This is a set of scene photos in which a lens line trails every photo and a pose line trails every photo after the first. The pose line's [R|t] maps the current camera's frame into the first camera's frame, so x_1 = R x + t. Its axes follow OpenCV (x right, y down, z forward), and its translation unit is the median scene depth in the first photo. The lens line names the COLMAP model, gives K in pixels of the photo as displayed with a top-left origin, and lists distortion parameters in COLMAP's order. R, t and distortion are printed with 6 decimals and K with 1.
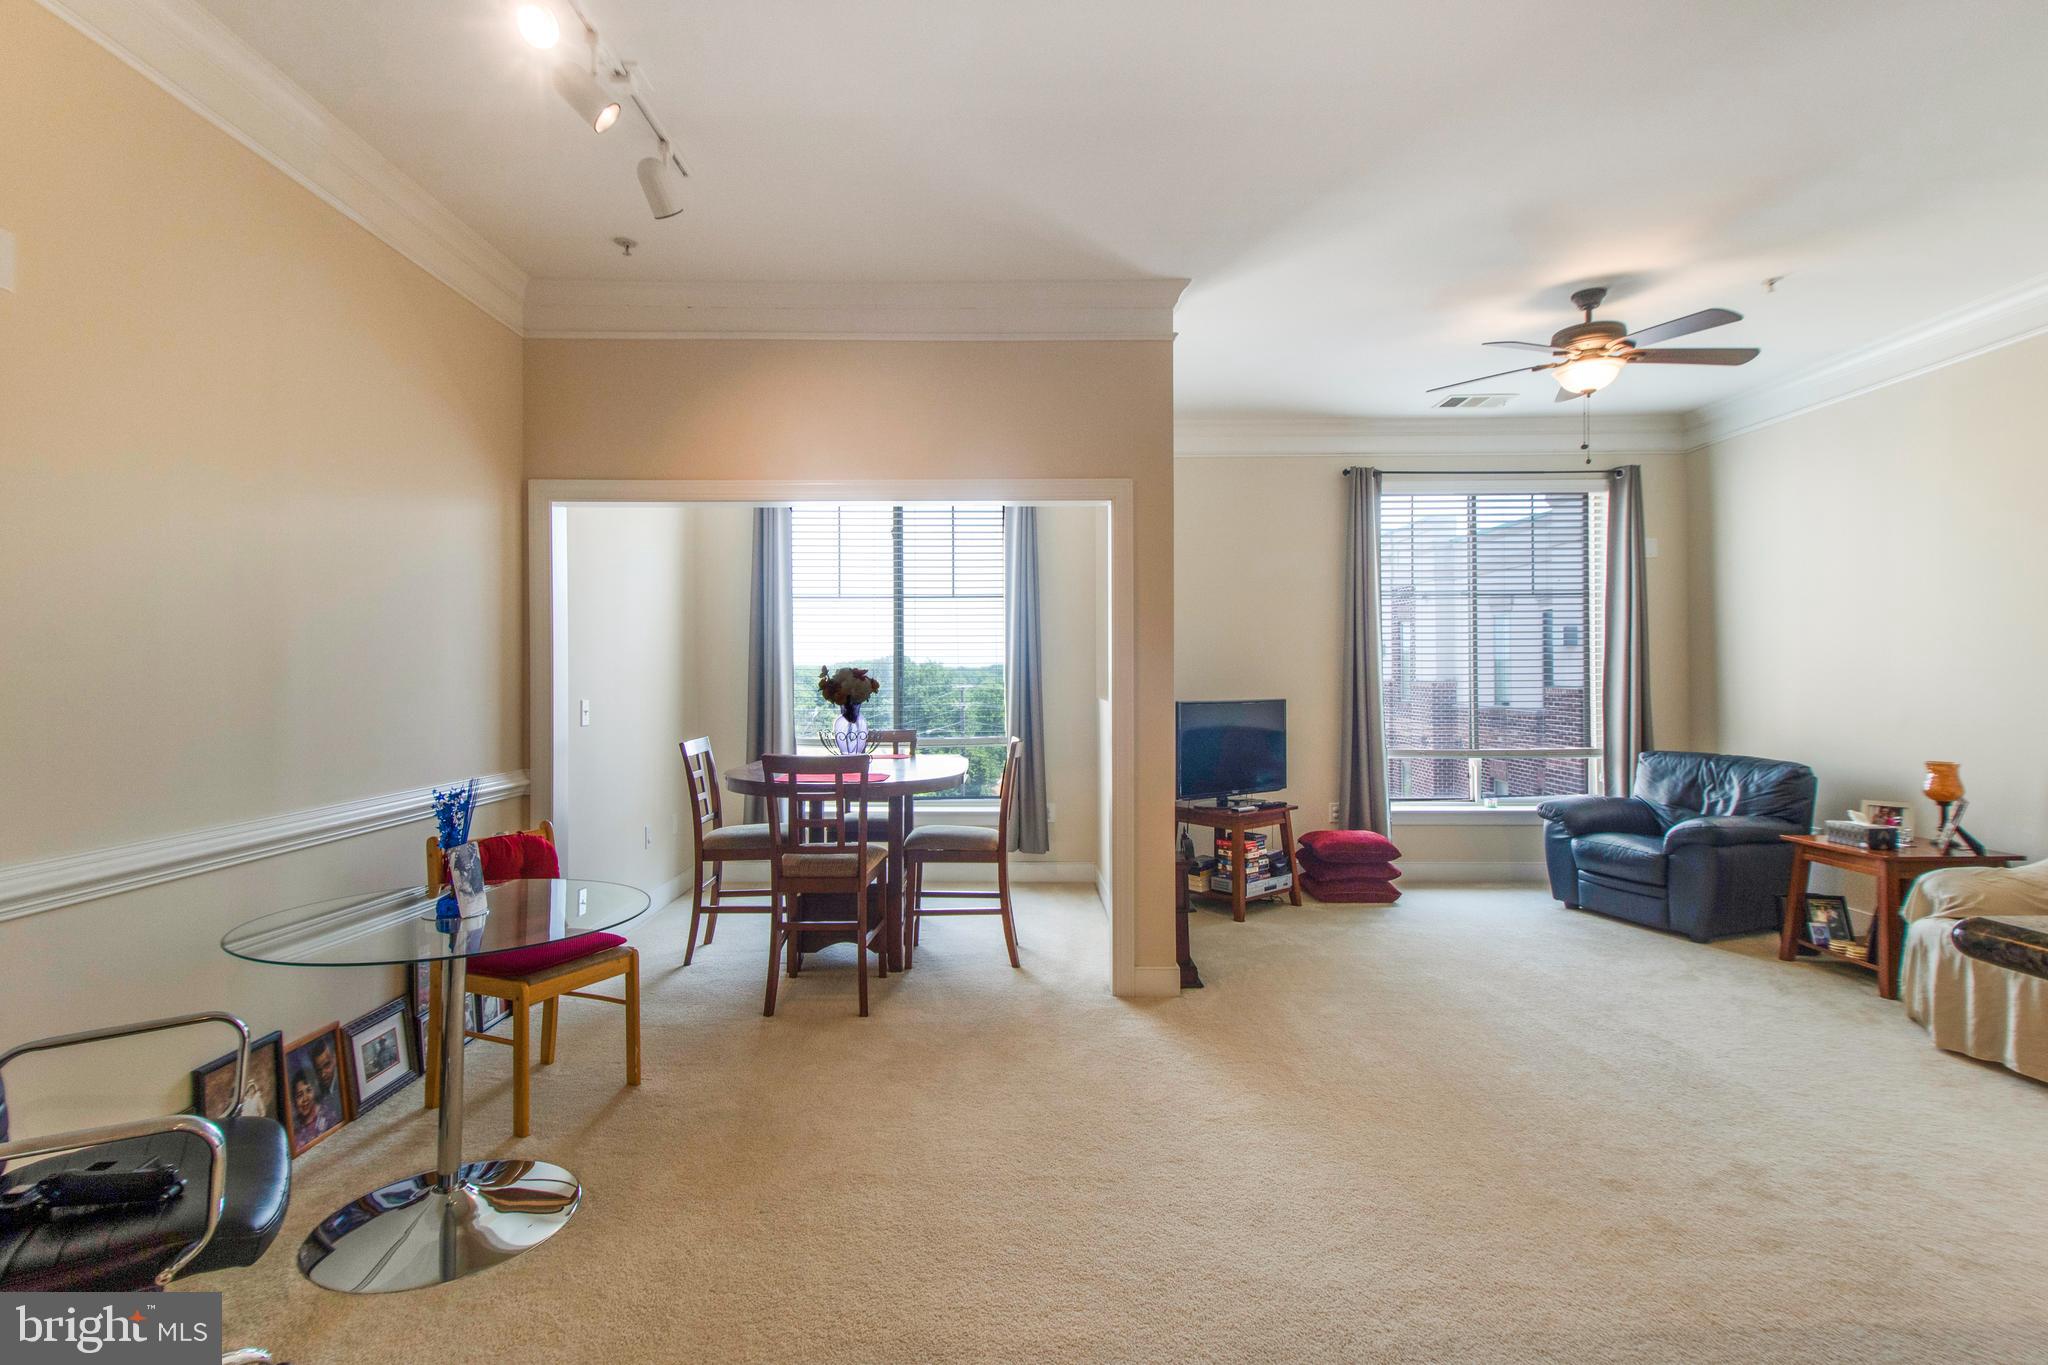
lens RADIAL K [[997.7, 0, 1013.1], [0, 997.7, 671.4], [0, 0, 1]] dist [0.025005, -0.009932]
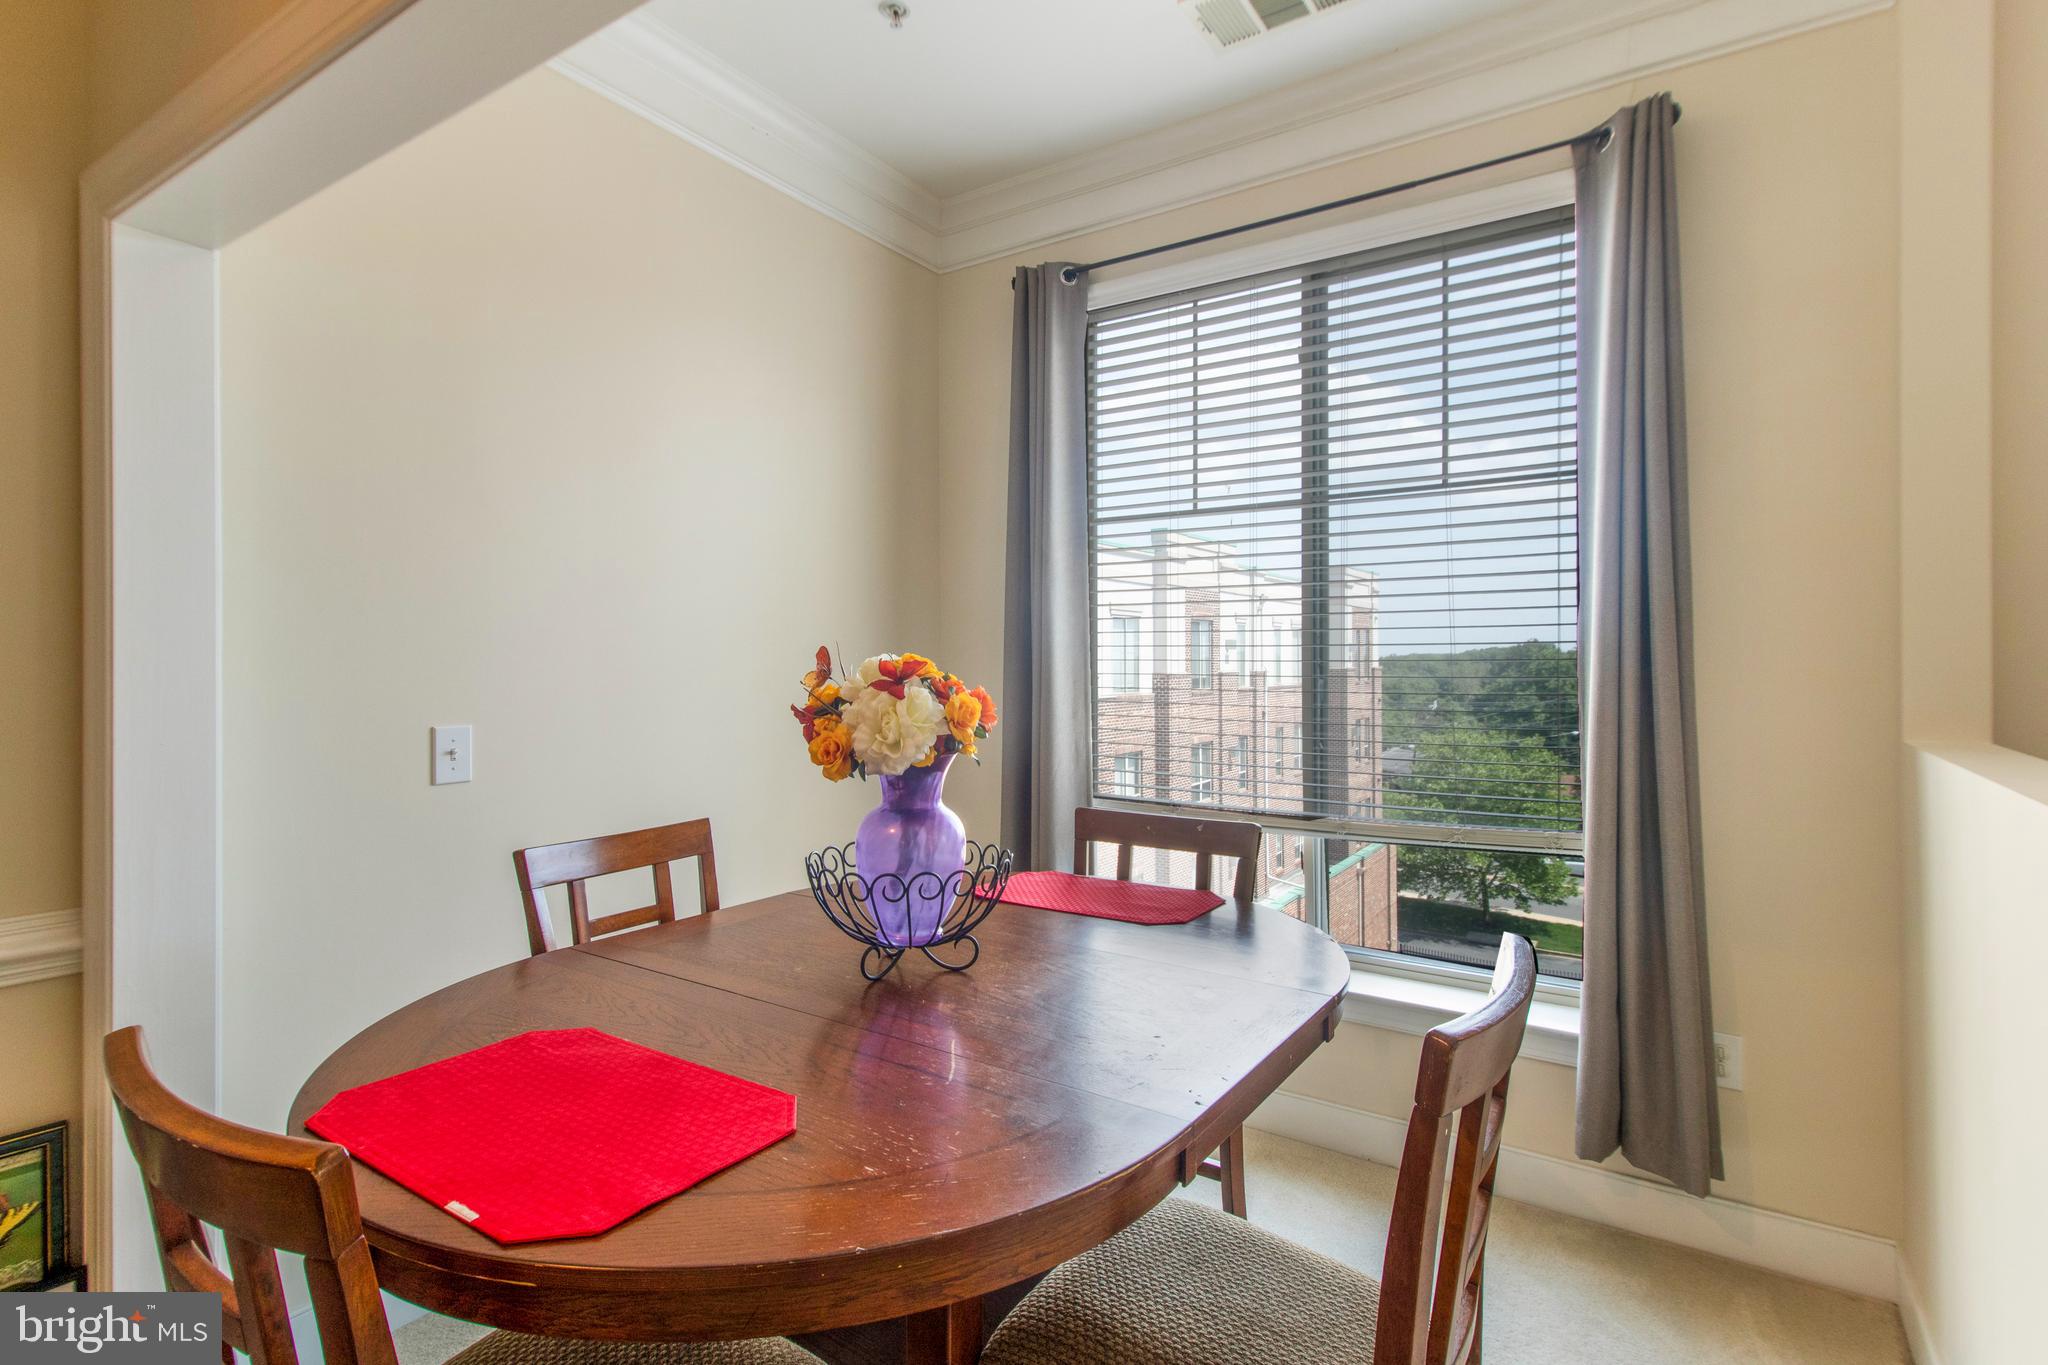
lens RADIAL K [[997.7, 0, 1013.1], [0, 997.7, 671.4], [0, 0, 1]] dist [0.025005, -0.009932]
pose [[0.828581, 0.008199, -0.559810, 0.031836], [-0.002381, 0.999935, 0.011121, -0.001250], [0.559865, -0.007882, 0.828546, 0.663942]]
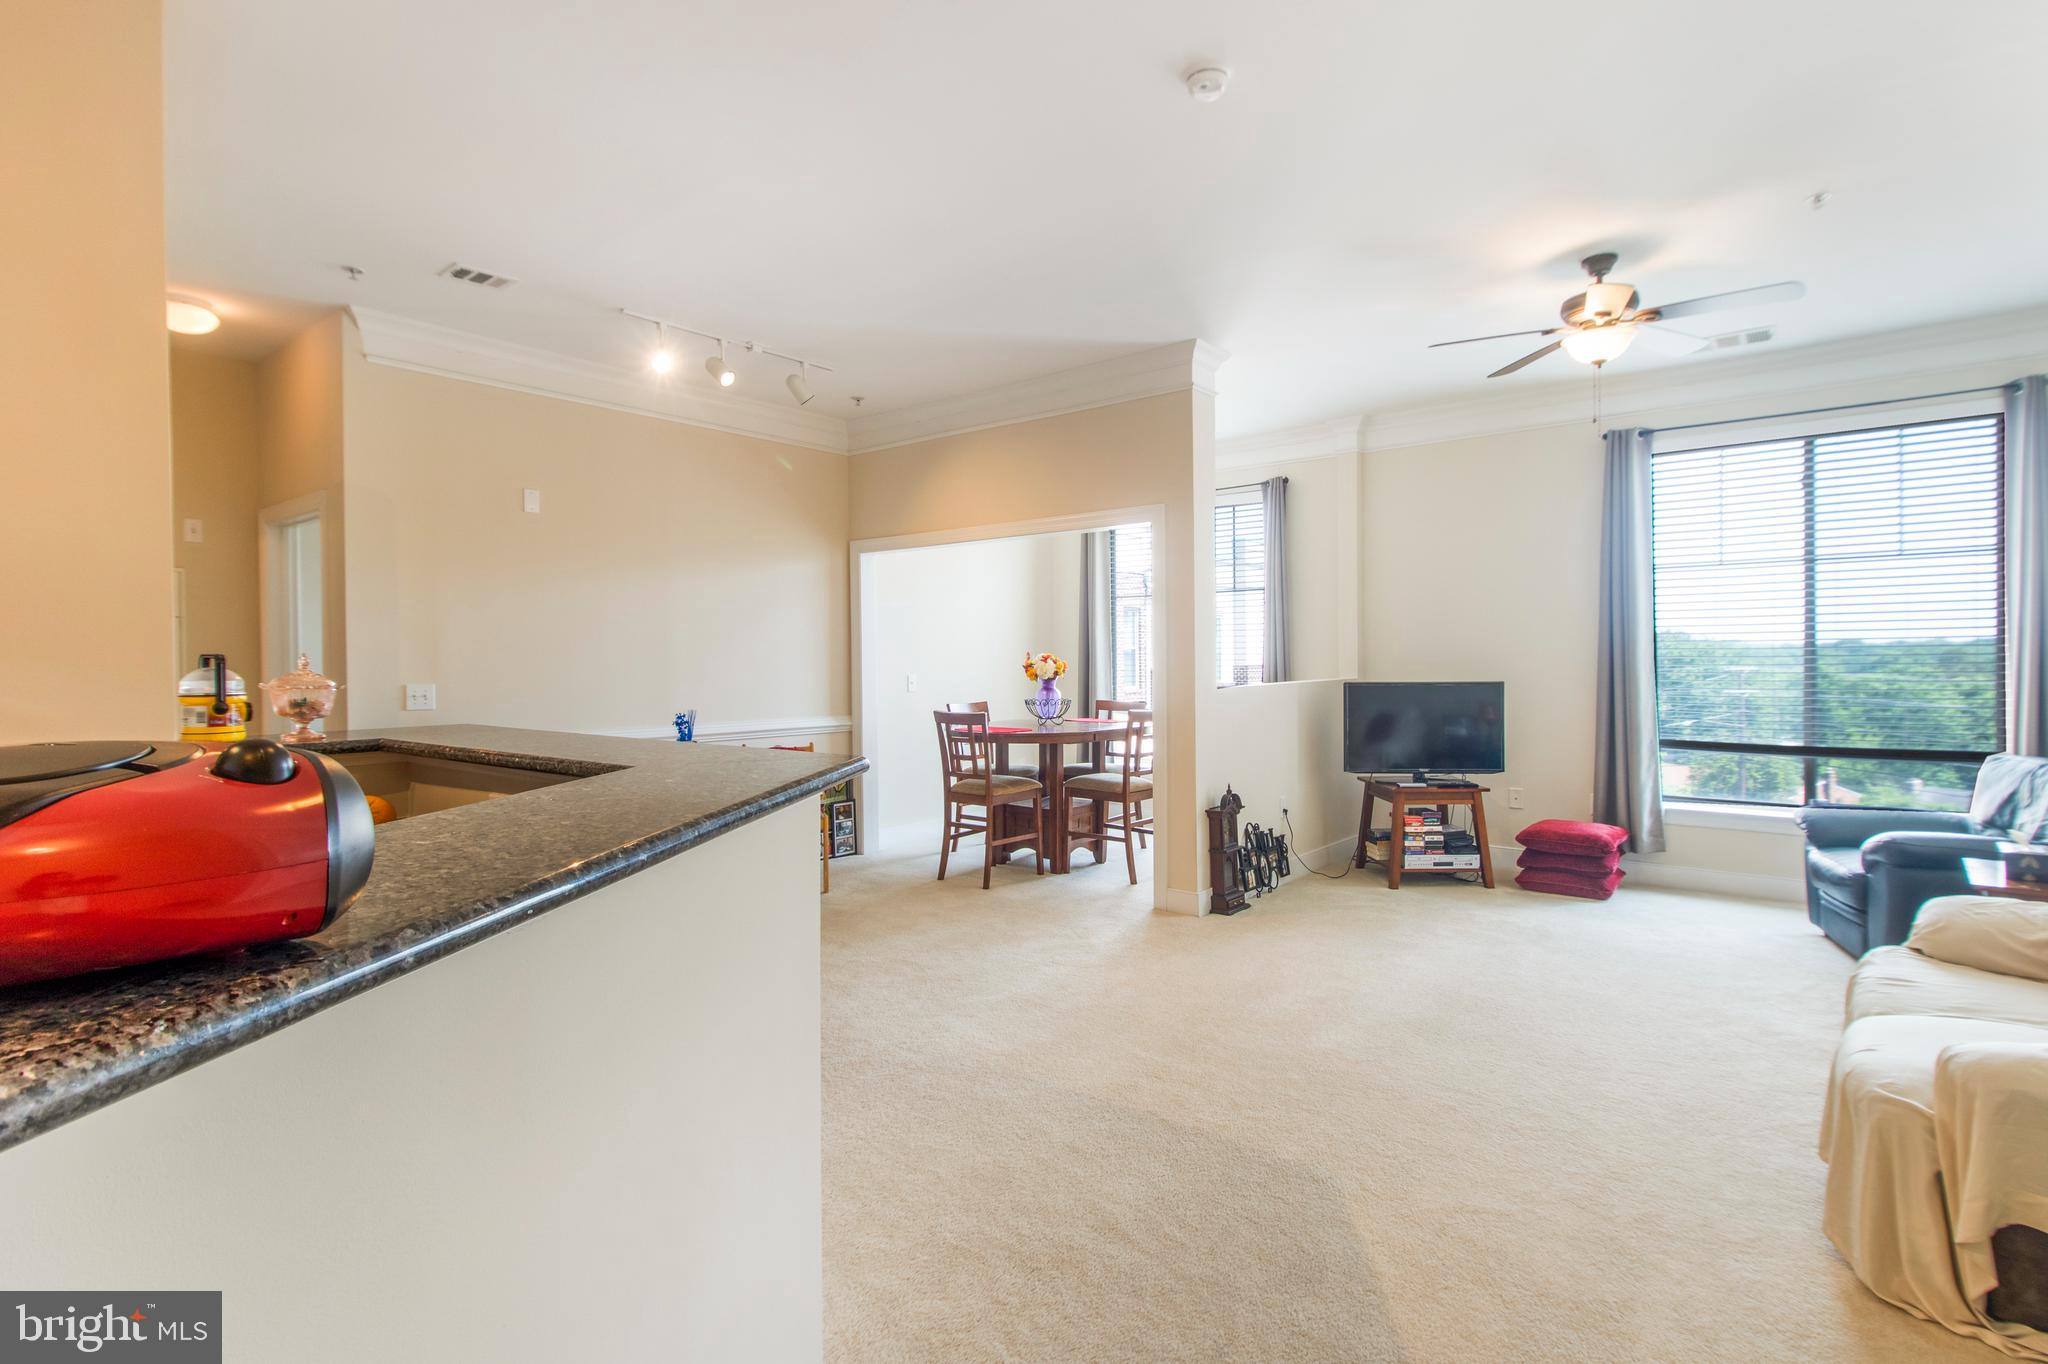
lens RADIAL K [[1020.4, 0, 1011.1], [0, 1020.4, 668.6], [0, 0, 1]] dist [0.028981, -0.013623]
pose [[0.765649, 0.003961, -0.643246, 0.611802], [0.004496, 0.999924, 0.011509, 0.000778], [0.643243, -0.011704, 0.765573, -0.094014]]
